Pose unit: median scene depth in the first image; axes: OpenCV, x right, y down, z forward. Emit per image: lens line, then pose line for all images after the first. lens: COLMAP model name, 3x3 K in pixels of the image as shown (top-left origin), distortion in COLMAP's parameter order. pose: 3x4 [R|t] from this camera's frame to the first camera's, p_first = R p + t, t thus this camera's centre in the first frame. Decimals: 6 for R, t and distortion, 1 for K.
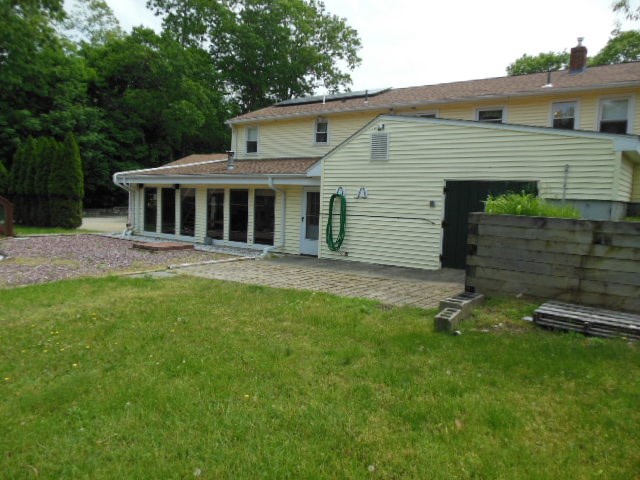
lens RADIAL K [[506.5, 0, 317.1], [0, 506.5, 241.2], [0, 0, 1]] dist [-0.030760, 0.055882]
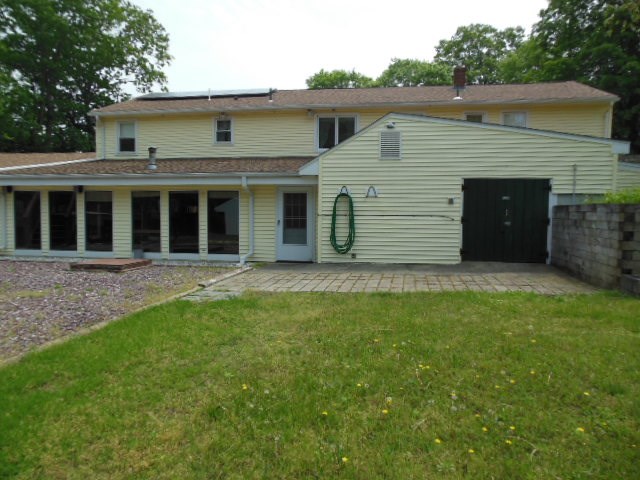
lens RADIAL K [[506.5, 0, 323.6], [0, 506.5, 246.3], [0, 0, 1]] dist [-0.030760, 0.055882]
pose [[0.889850, -0.055731, 0.452837, -0.290710], [0.058125, 0.998272, 0.008641, -0.003002], [-0.452536, 0.018632, 0.891551, 0.115142]]
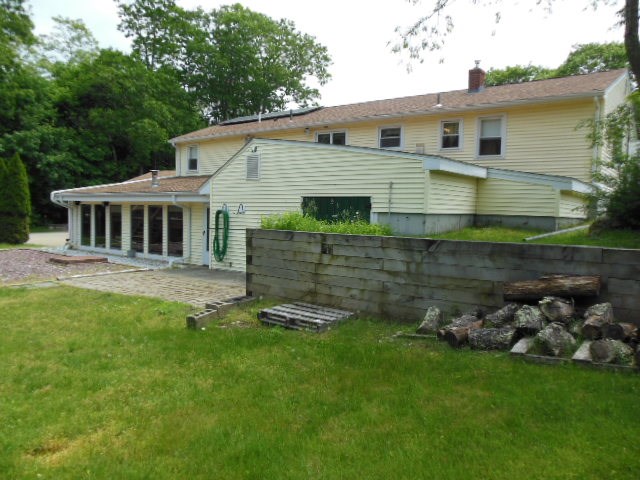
lens RADIAL K [[506.5, 0, 320.3], [0, 506.5, 237.2], [0, 0, 1]] dist [-0.030760, 0.055882]
pose [[0.999879, -0.015371, -0.002356, 0.173907], [0.015300, 0.999499, -0.027708, 0.000077], [0.002780, 0.027668, 0.999613, -0.065391]]
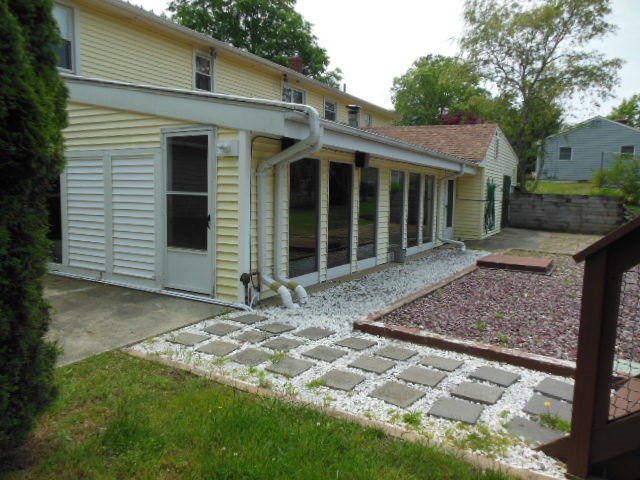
lens RADIAL K [[506.5, 0, 320.8], [0, 506.5, 242.7], [0, 0, 1]] dist [-0.030760, 0.055882]
pose [[-0.140181, -0.136702, 0.980644, -0.747300], [0.049835, 0.988194, 0.144878, -0.100798], [-0.988871, 0.069180, -0.131713, 1.076173]]
